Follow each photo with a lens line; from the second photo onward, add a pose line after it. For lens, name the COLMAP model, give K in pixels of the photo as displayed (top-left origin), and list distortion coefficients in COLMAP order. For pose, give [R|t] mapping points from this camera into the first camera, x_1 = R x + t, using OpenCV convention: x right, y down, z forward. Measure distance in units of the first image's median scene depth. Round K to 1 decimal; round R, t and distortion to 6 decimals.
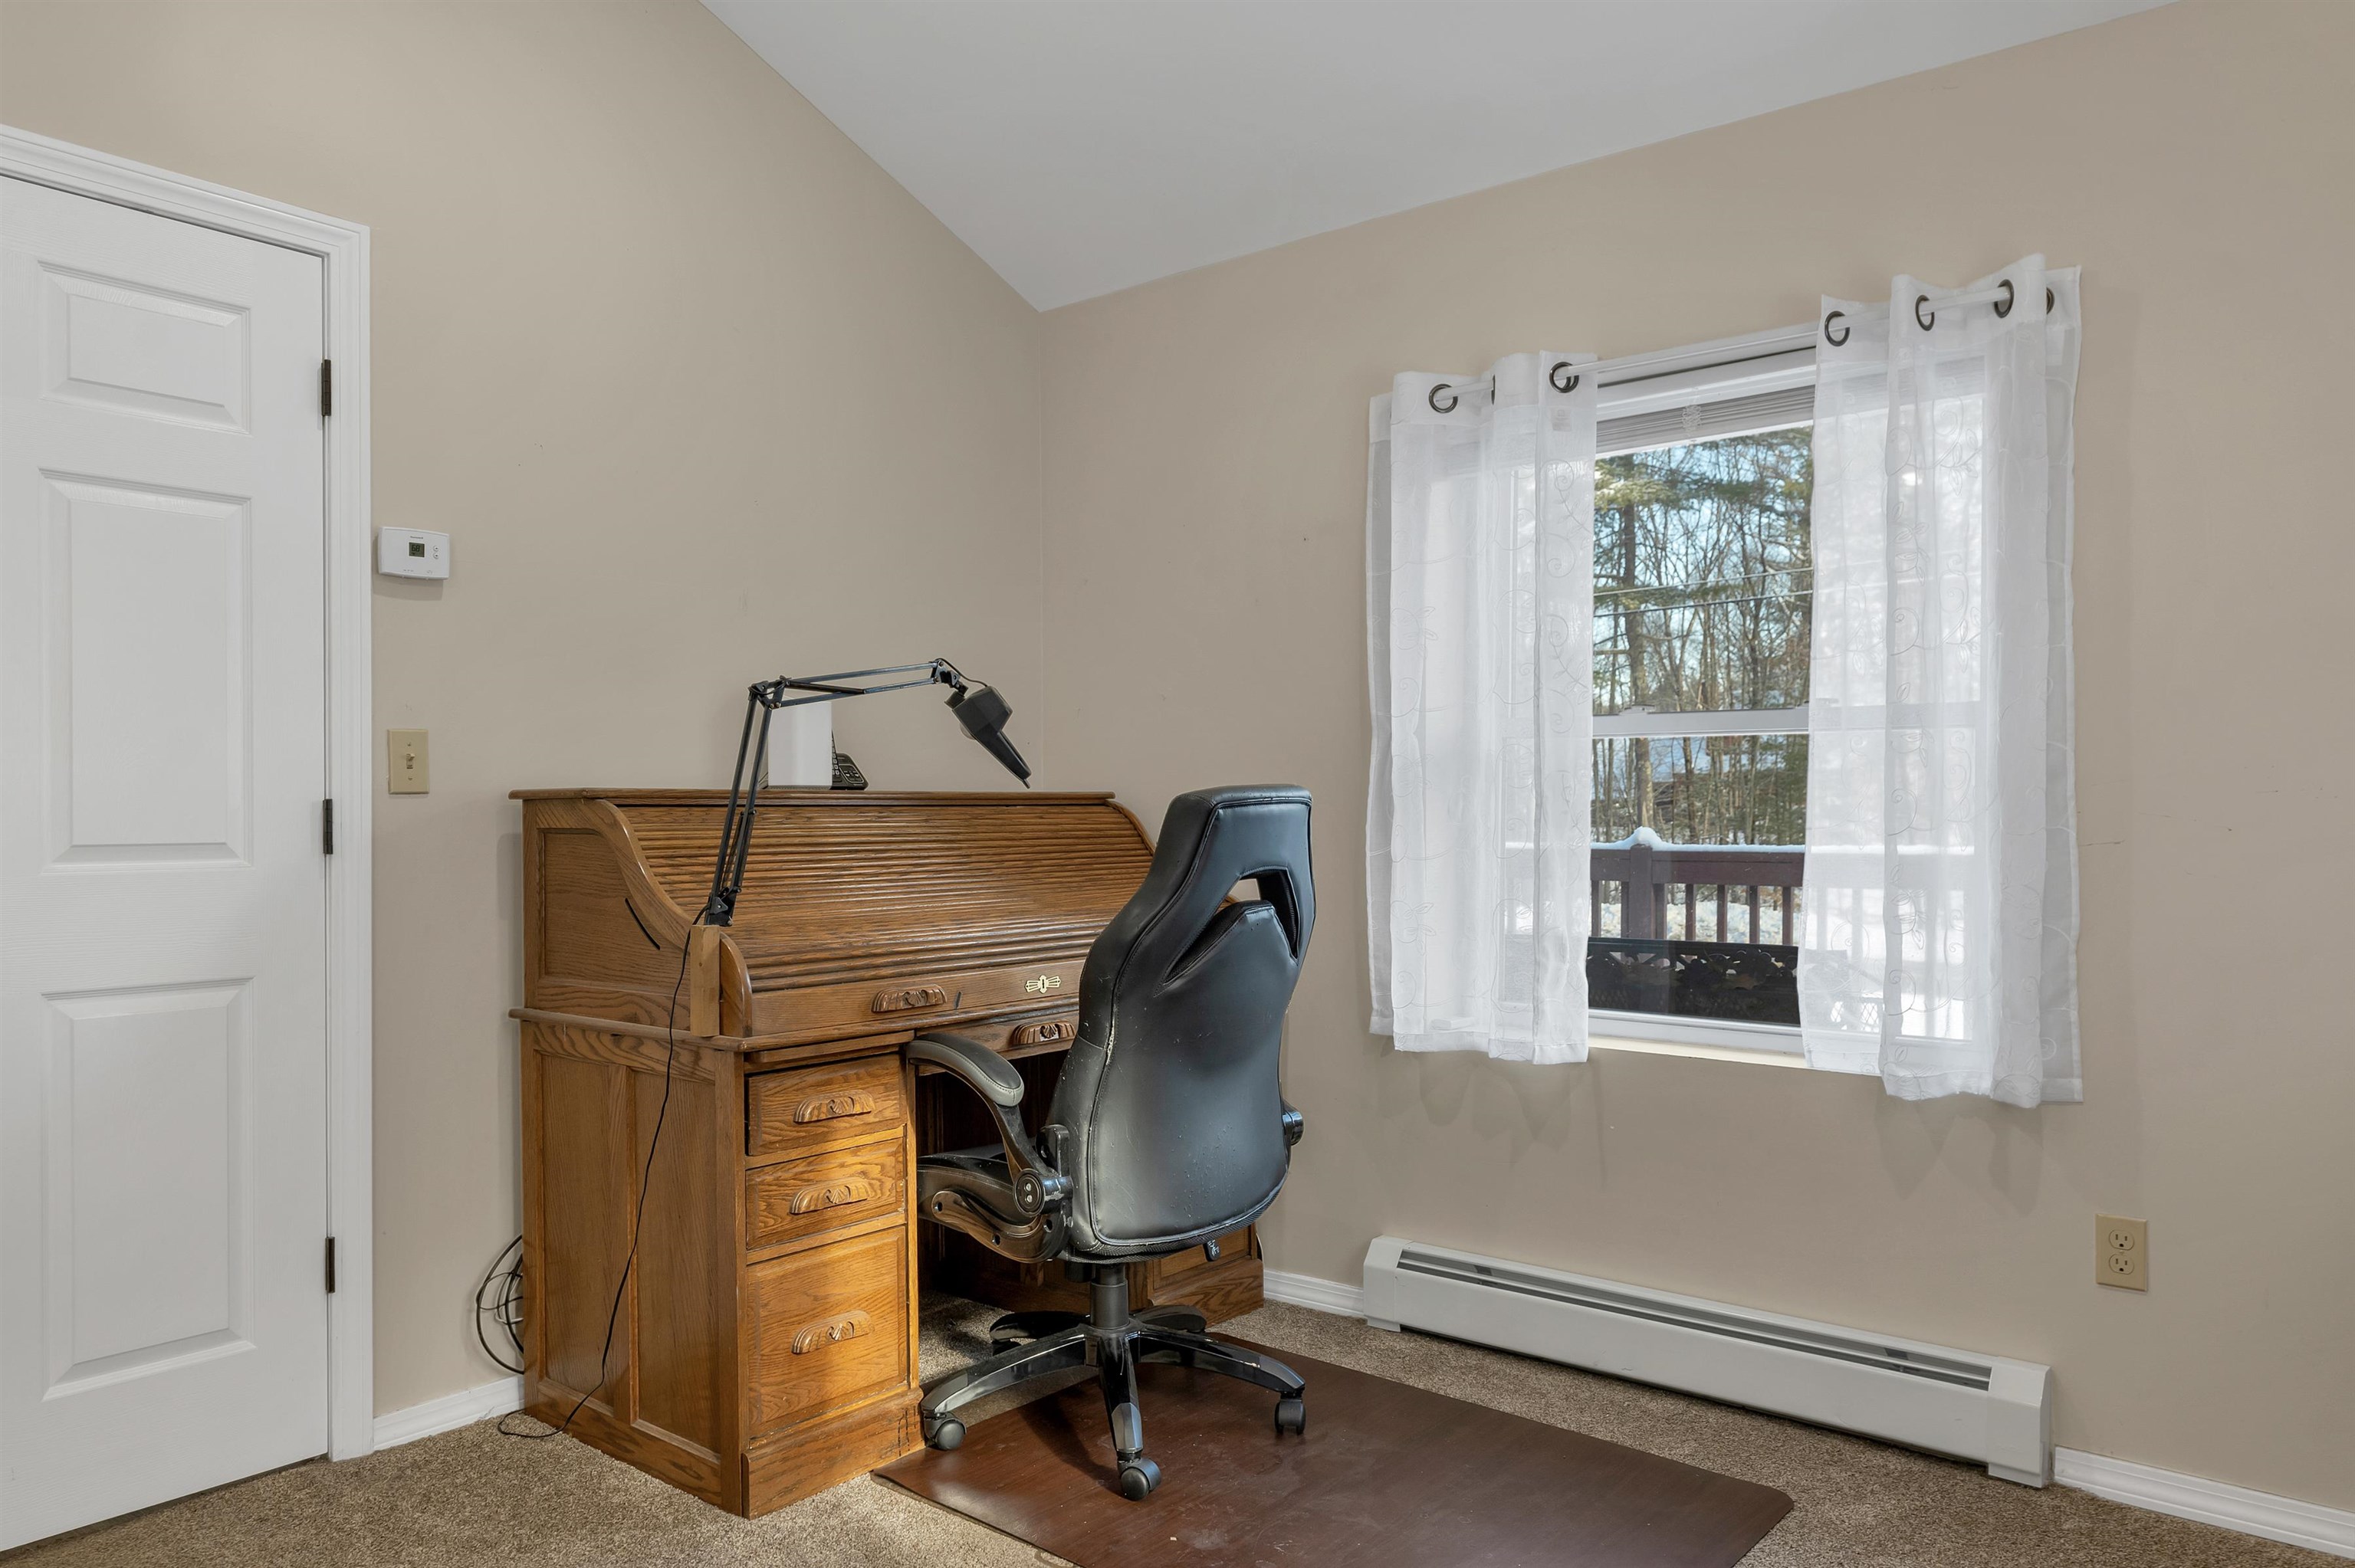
lens RADIAL K [[1593.5, 0, 1184.7], [0, 1593.5, 799.8], [0, 0, 1]] dist [-0.002412, 0.000479]
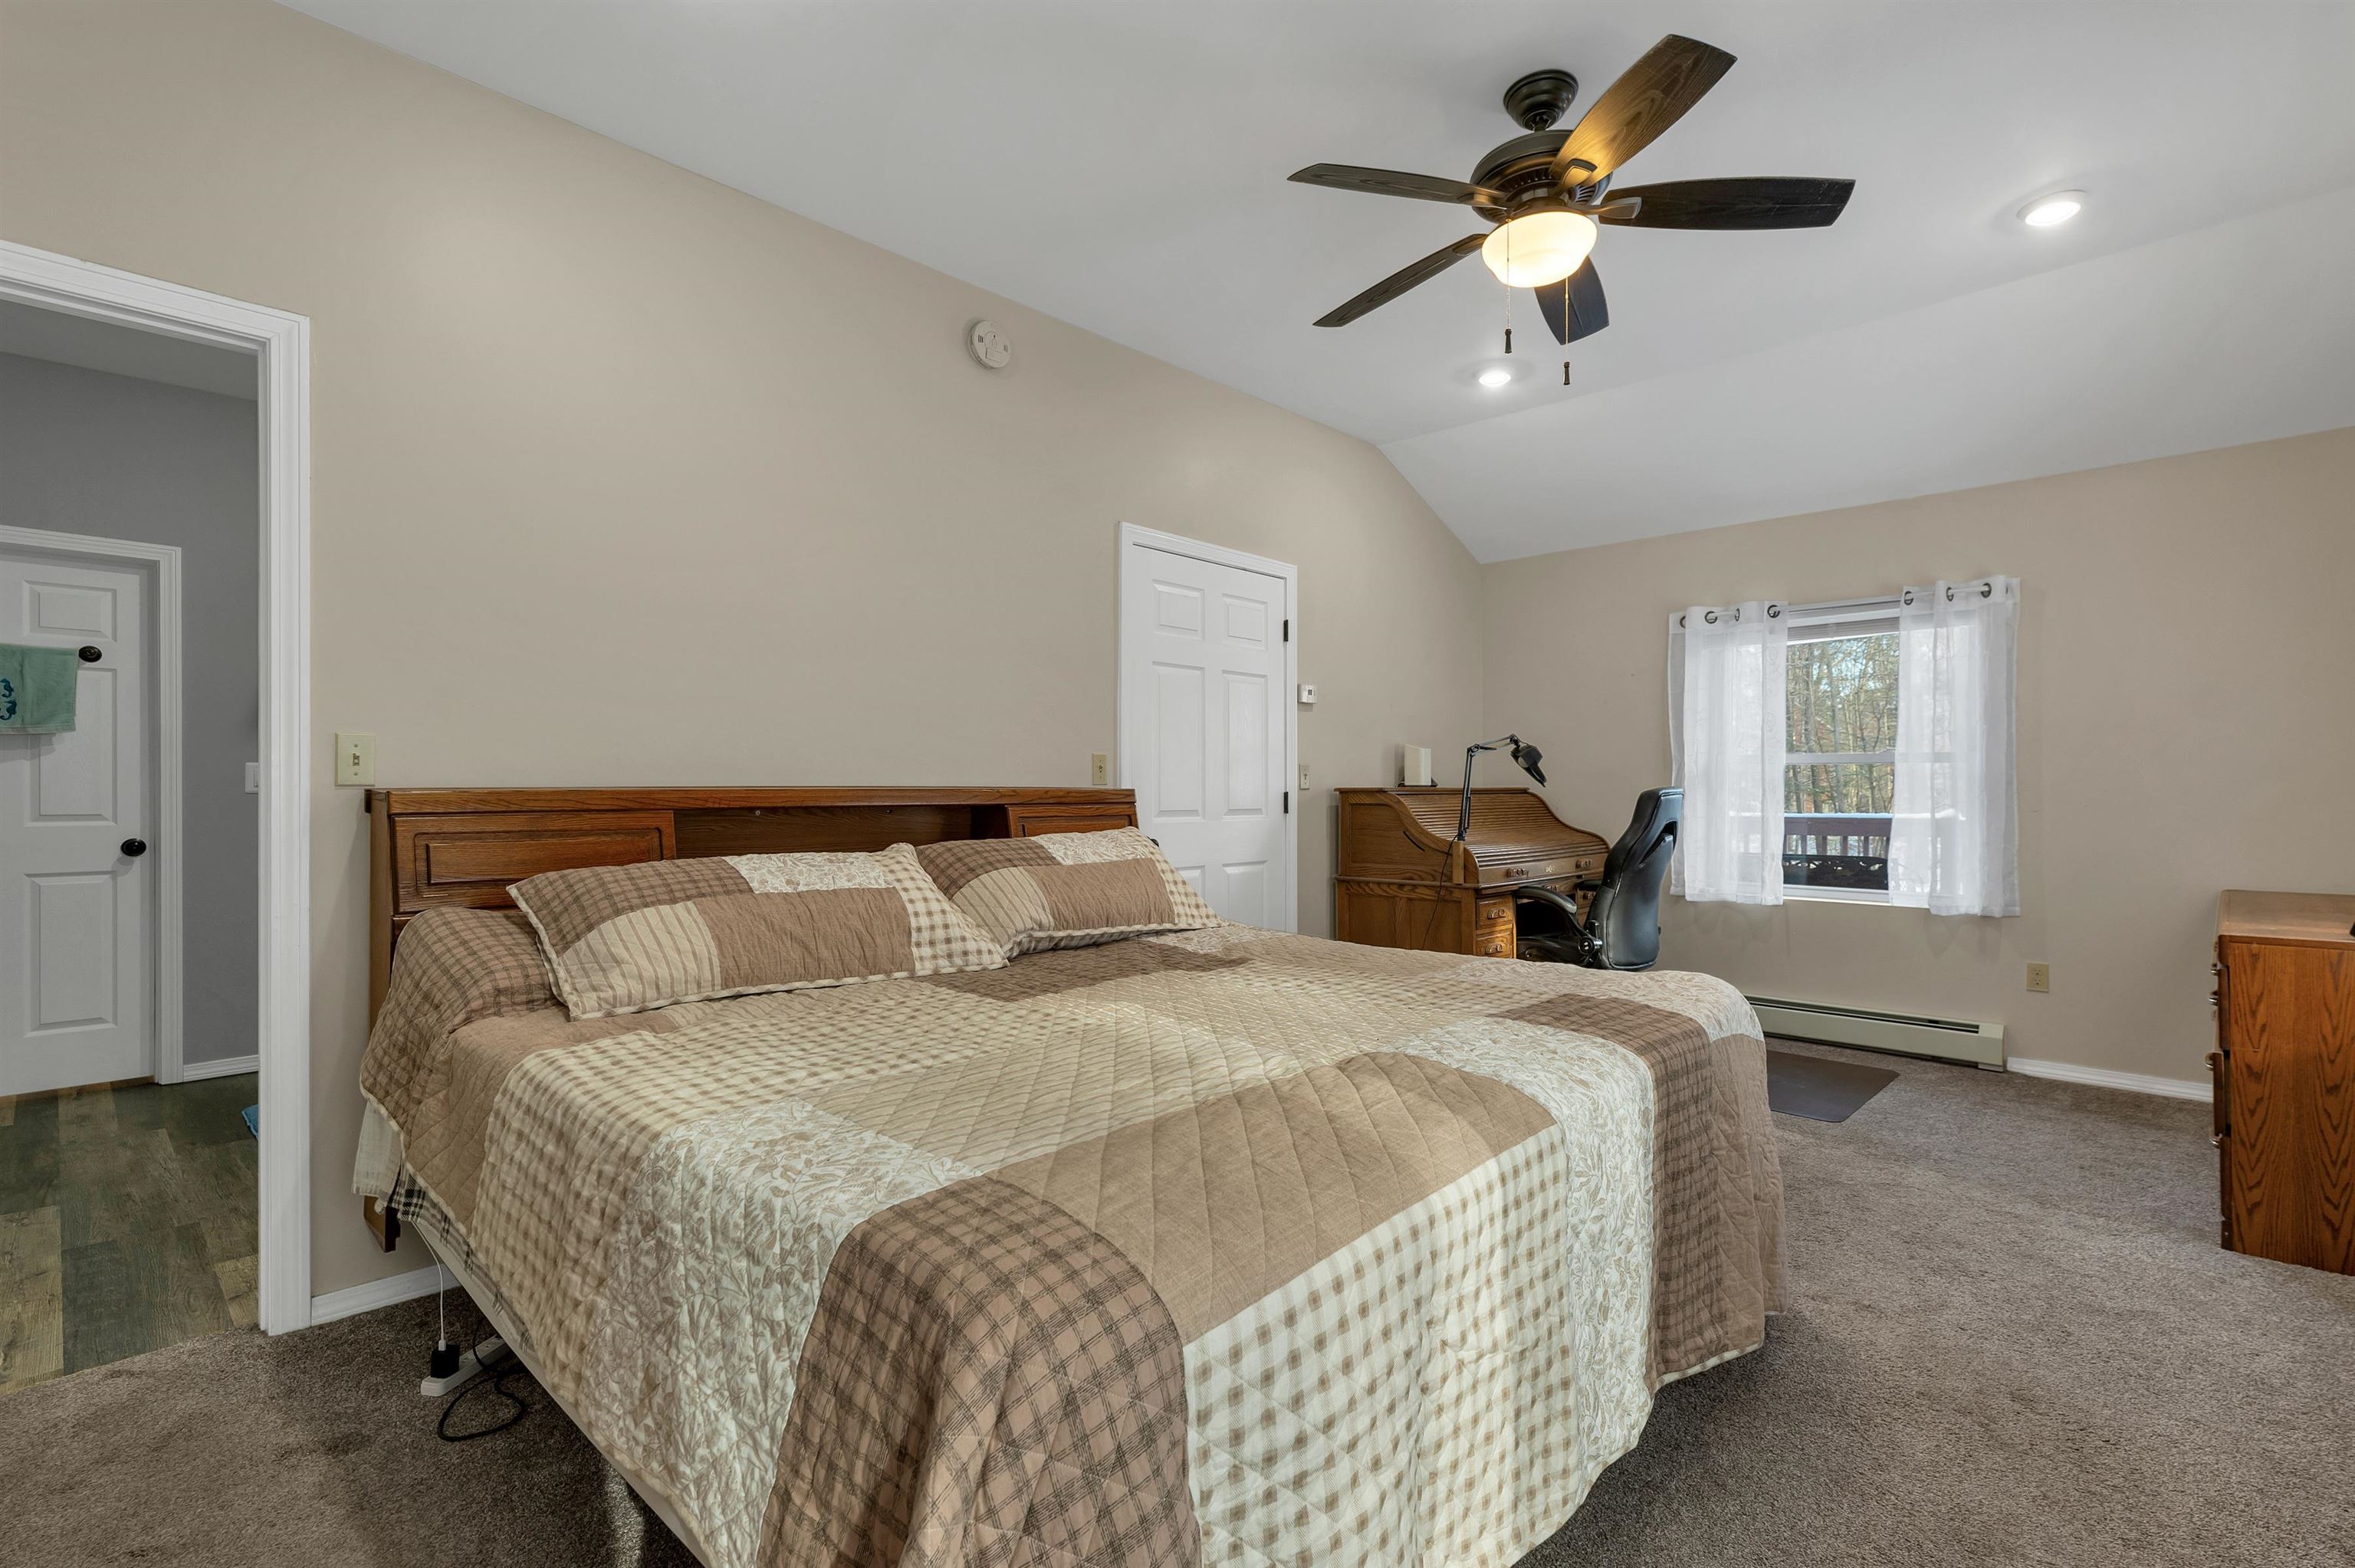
lens RADIAL K [[1086.3, 0, 1163.1], [0, 1086.3, 786.9], [0, 0, 1]] dist [-0.005325, -0.000390]
pose [[0.995550, 0.002773, -0.094197, -0.565321], [-0.002544, 0.999994, 0.002551, -0.011599], [0.094204, -0.002300, 0.995550, -0.747683]]
